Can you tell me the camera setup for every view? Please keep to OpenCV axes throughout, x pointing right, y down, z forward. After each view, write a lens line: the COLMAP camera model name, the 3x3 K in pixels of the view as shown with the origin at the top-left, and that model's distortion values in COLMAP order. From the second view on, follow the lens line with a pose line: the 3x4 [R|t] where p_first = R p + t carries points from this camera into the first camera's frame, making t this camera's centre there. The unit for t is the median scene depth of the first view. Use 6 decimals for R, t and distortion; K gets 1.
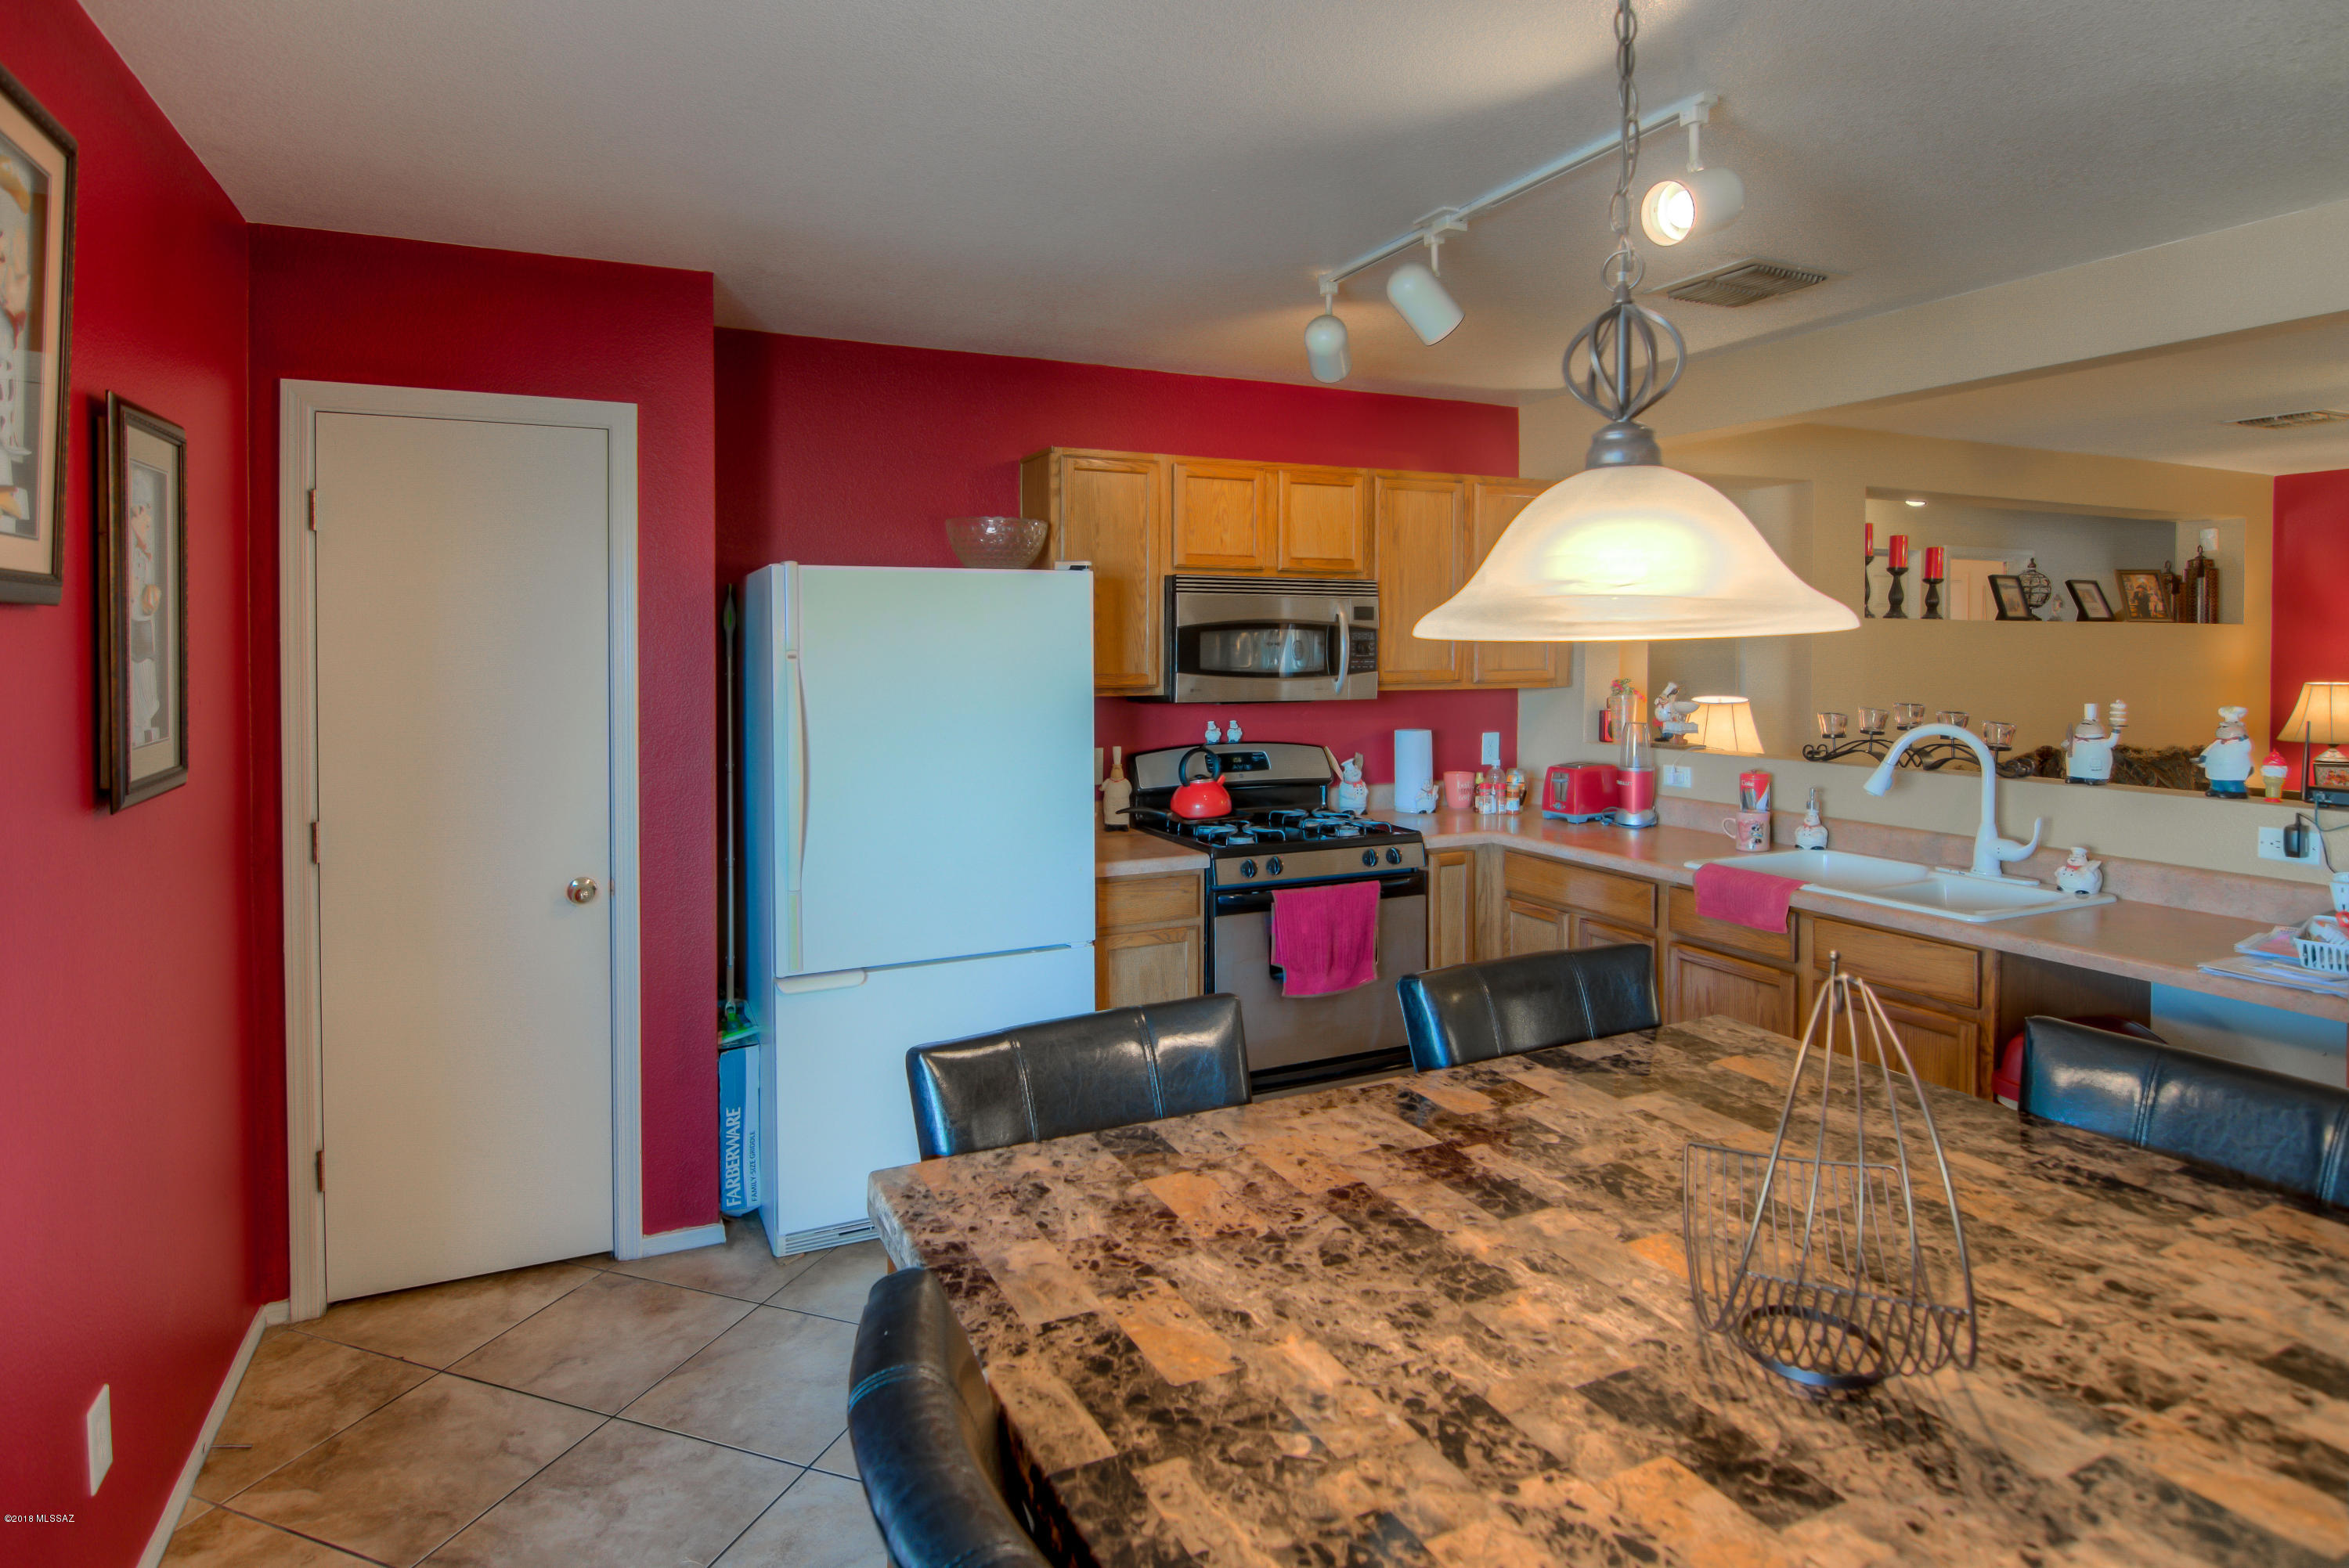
lens RADIAL K [[1278.4, 0, 1163.4], [0, 1278.4, 670.6], [0, 0, 1]] dist [-0.006760, -0.009522]
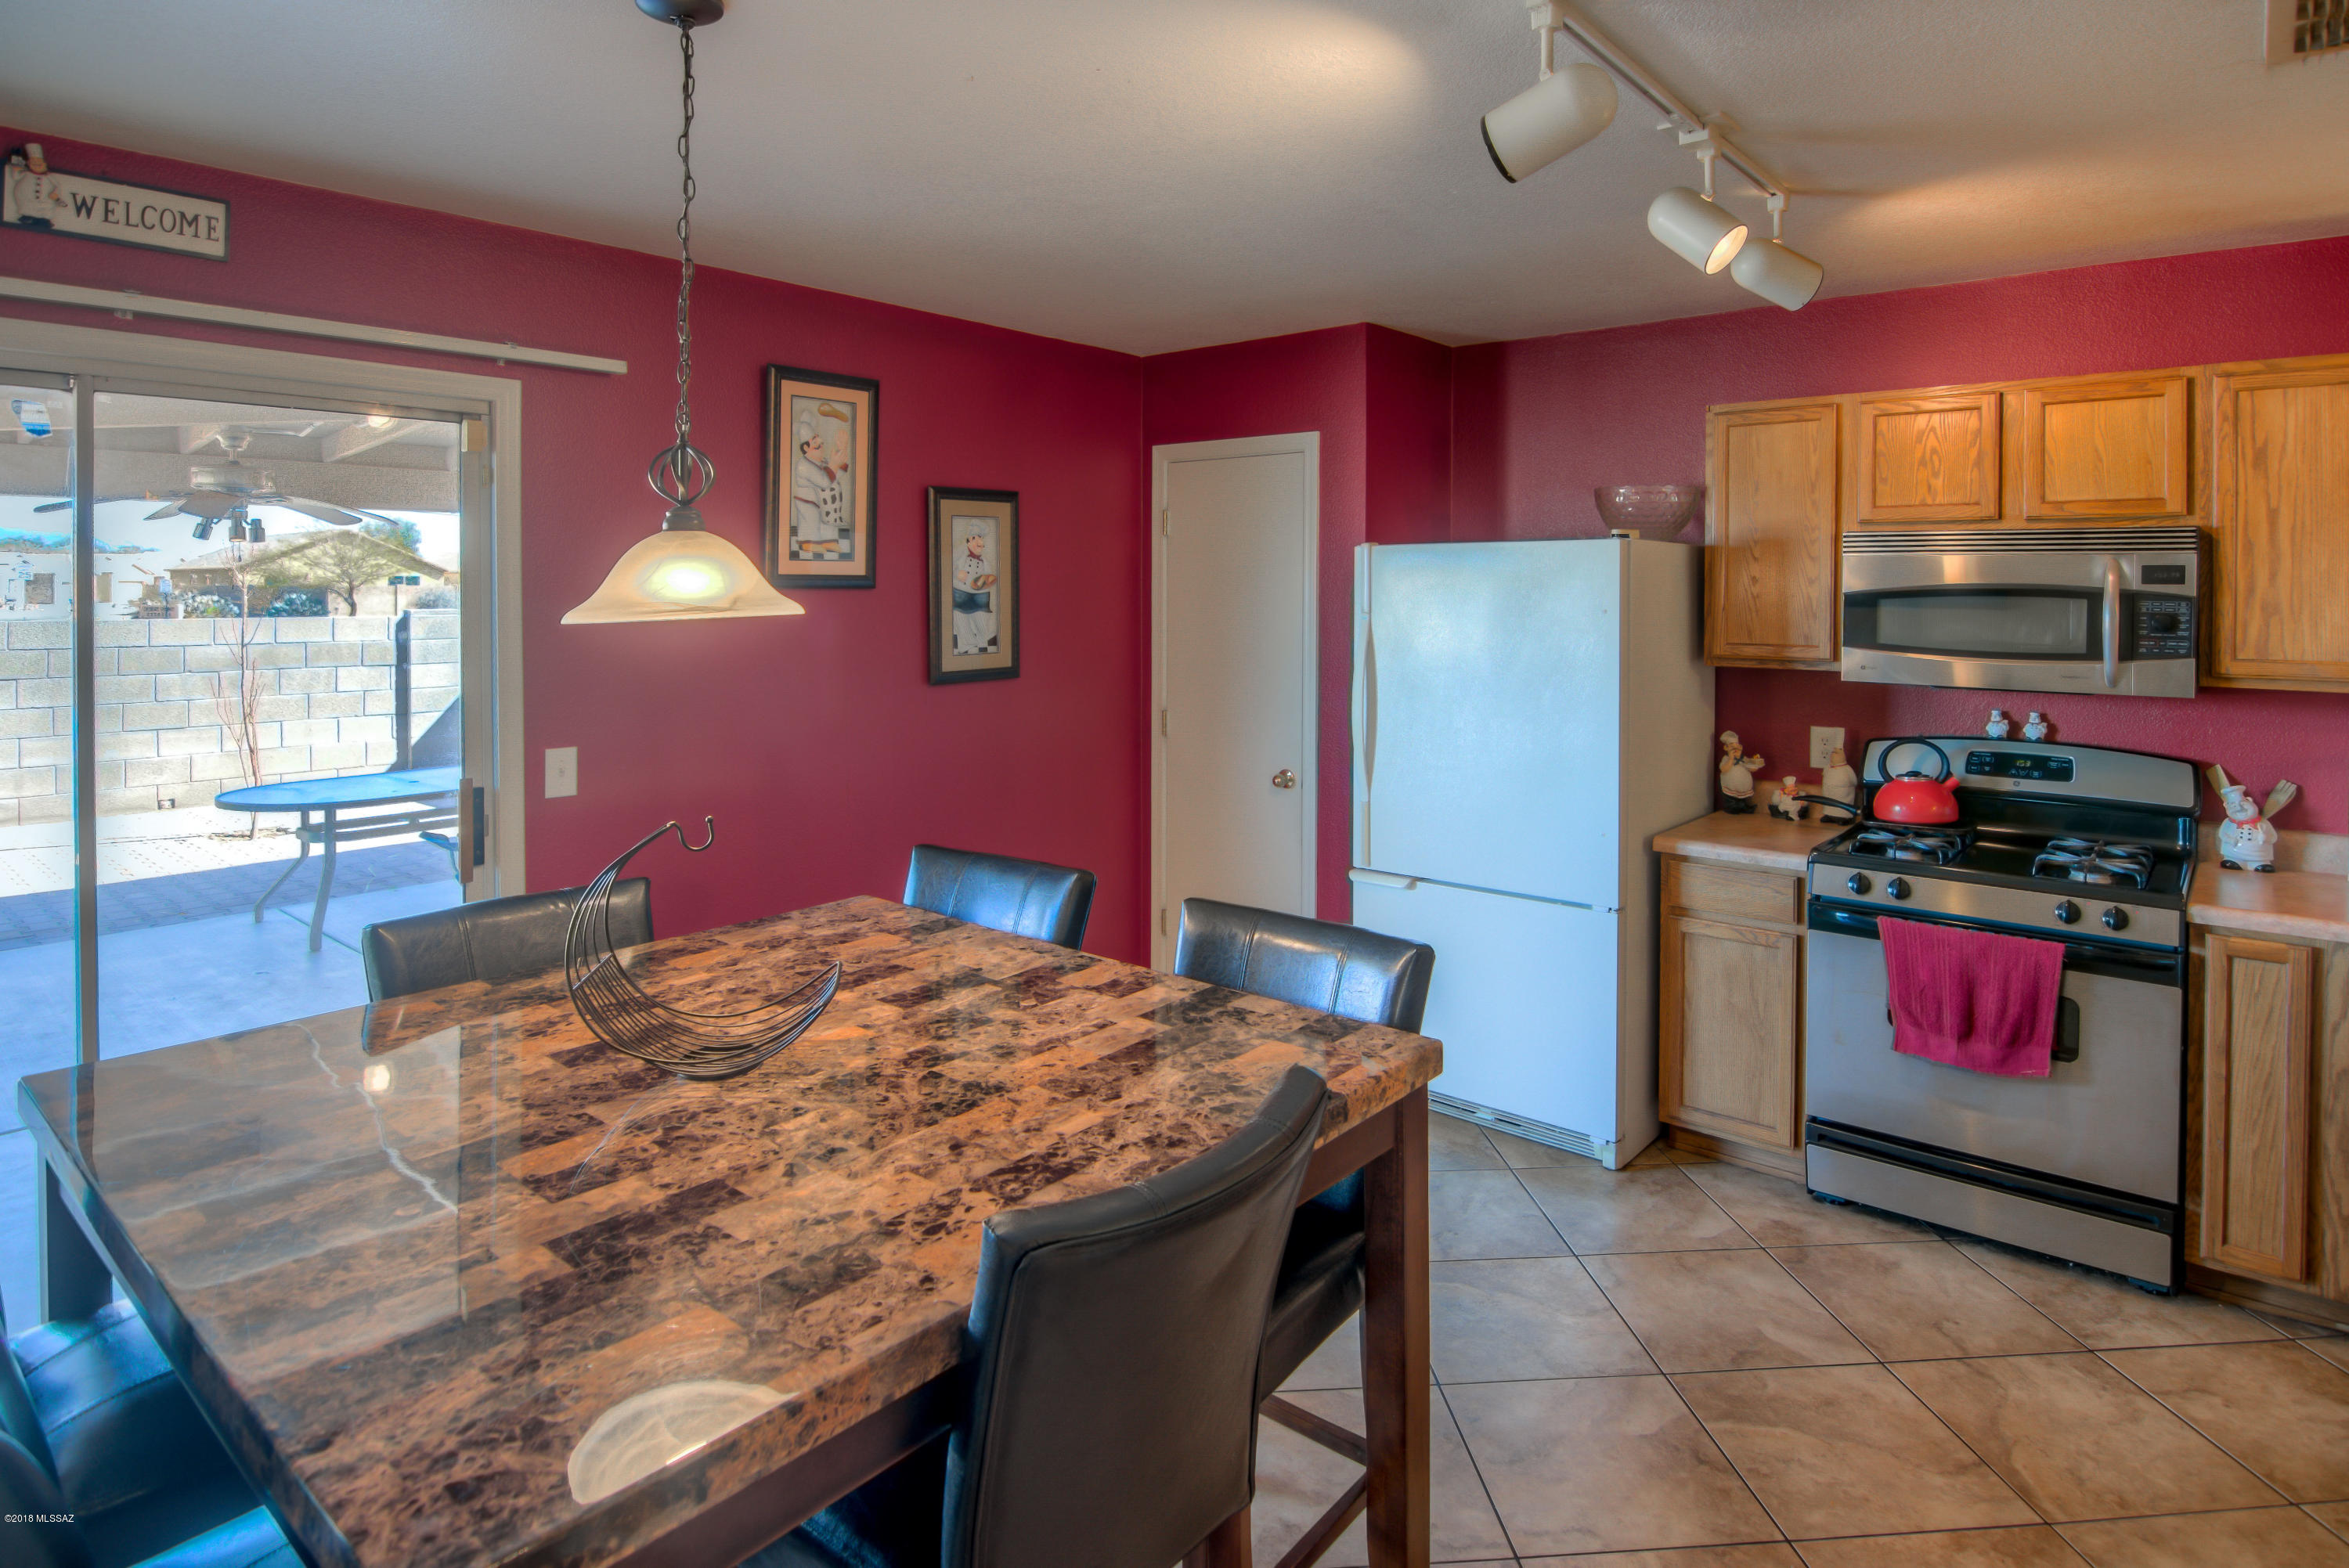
lens RADIAL K [[1278.4, 0, 1170.7], [0, 1278.4, 604.3], [0, 0, 1]] dist [-0.006760, -0.009522]
pose [[0.413826, 0.014142, -0.910246, 1.539603], [-0.023621, 0.999709, 0.004793, -0.051445], [0.910049, 0.019518, 0.414040, 0.580817]]
